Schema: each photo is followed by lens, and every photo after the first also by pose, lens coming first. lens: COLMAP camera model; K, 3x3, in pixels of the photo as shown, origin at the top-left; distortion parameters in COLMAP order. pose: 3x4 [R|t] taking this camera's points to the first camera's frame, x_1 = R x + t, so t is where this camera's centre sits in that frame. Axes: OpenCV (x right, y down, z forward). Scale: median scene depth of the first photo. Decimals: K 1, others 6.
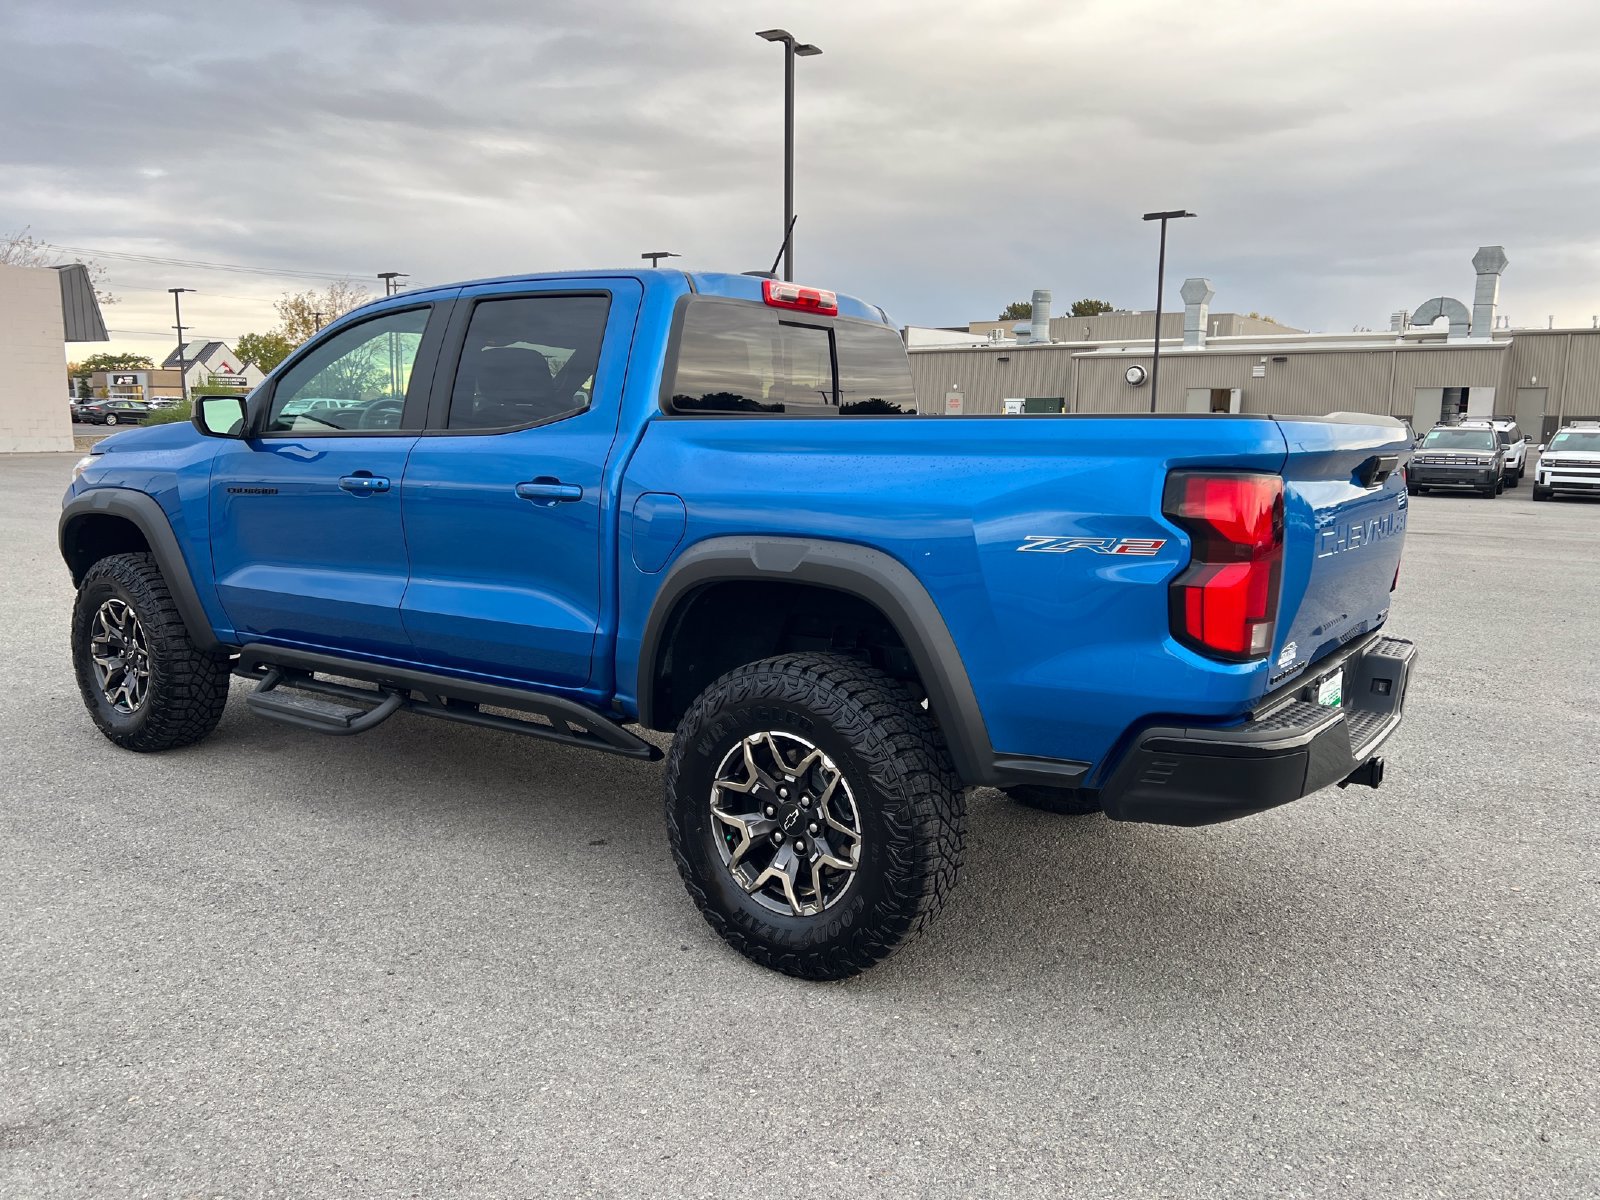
lens RADIAL K [[1197.8, 0, 798.5], [0, 1197.8, 603.6], [0, 0, 1]] dist [0.055528, -0.059070]
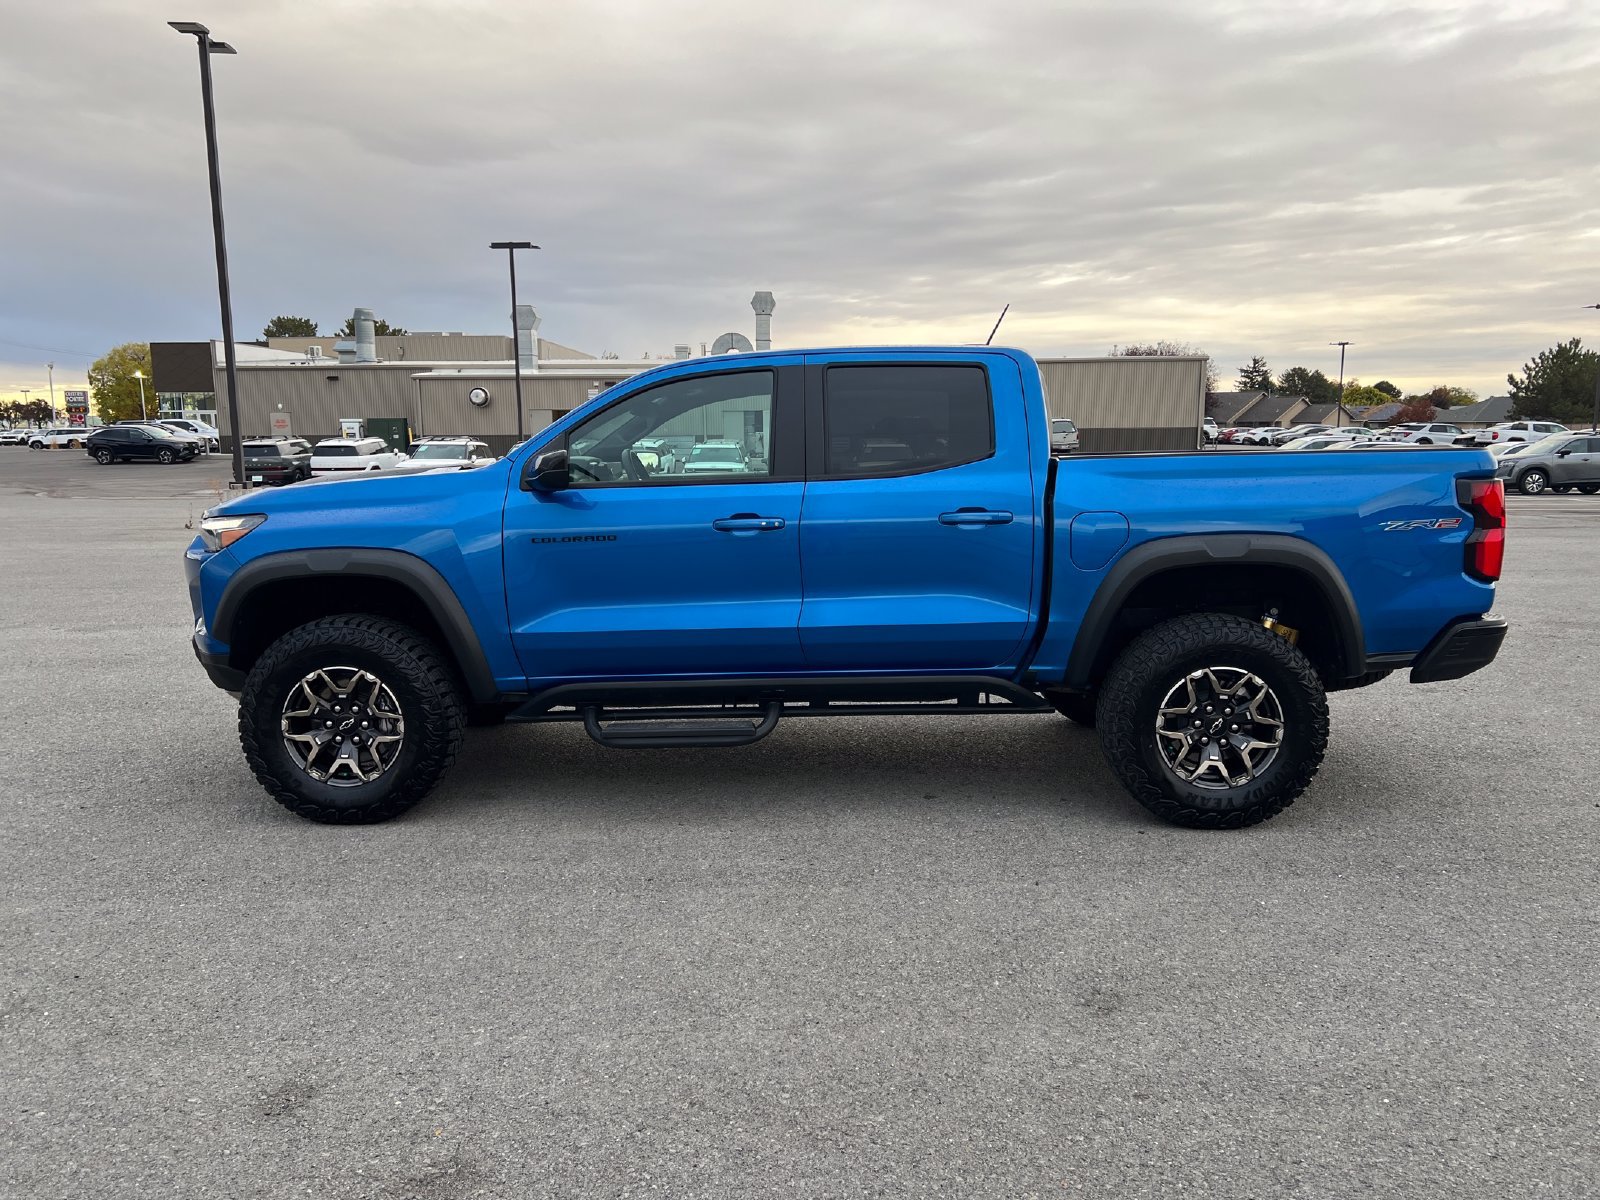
lens RADIAL K [[1197.8, 0, 796.0], [0, 1197.8, 607.2], [0, 0, 1]] dist [0.055528, -0.059070]
pose [[0.827225, -0.097195, 0.553400, -0.100893], [0.103477, 0.994431, 0.019976, -0.004027], [-0.552260, 0.040740, 0.832676, 0.003068]]
